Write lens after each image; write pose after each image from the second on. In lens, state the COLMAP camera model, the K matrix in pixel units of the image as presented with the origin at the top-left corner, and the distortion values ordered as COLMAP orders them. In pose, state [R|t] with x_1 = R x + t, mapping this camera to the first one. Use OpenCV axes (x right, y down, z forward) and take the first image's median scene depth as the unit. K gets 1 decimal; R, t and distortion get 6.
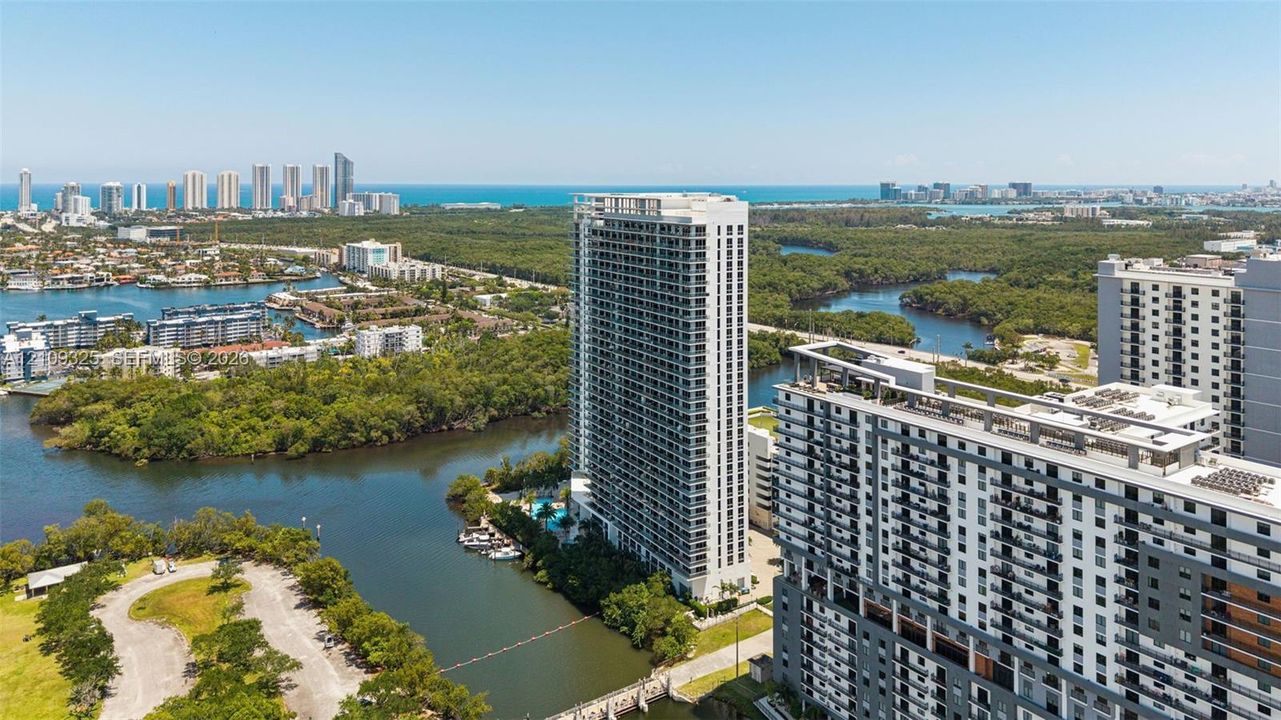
lens RADIAL K [[1018.9, 0, 640.5], [0, 1018.9, 360.0], [0, 0, 1]] dist [-0.000711, -0.000758]
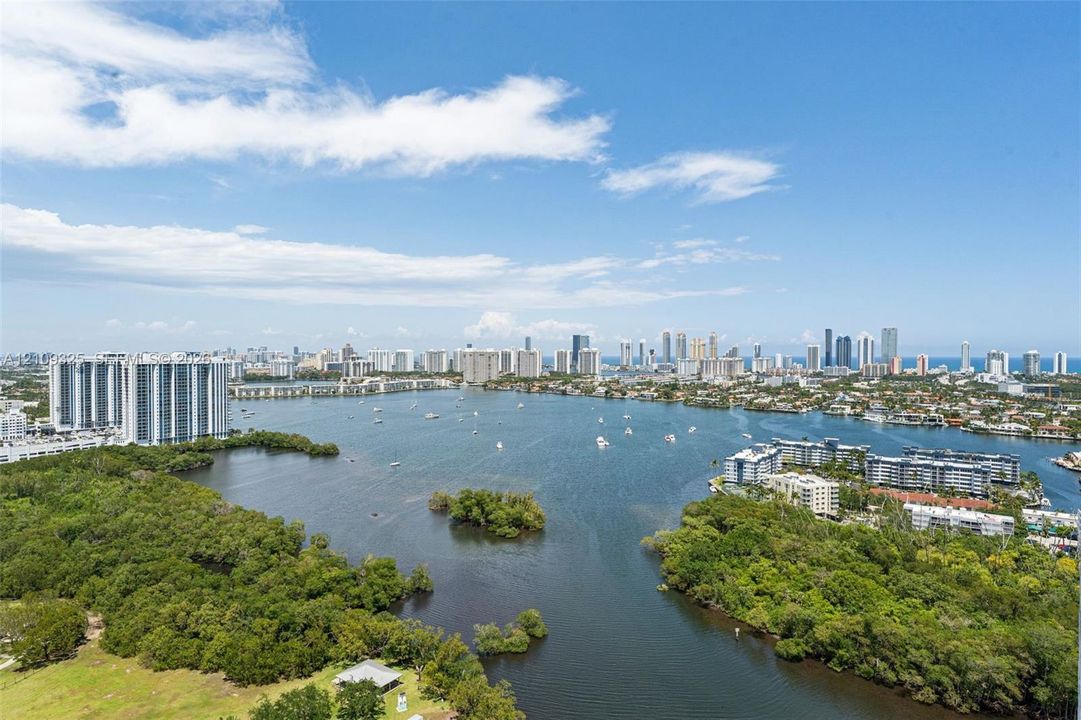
lens RADIAL K [[601.0, 0, 540.5], [0, 601.0, 360.0], [0, 0, 1]] dist [-0.001661, -0.000623]
pose [[0.298587, 0.005963, -0.954364, 0.010790], [-0.176375, 0.983101, -0.049039, -0.032024], [0.937943, 0.182969, 0.294592, 0.342405]]
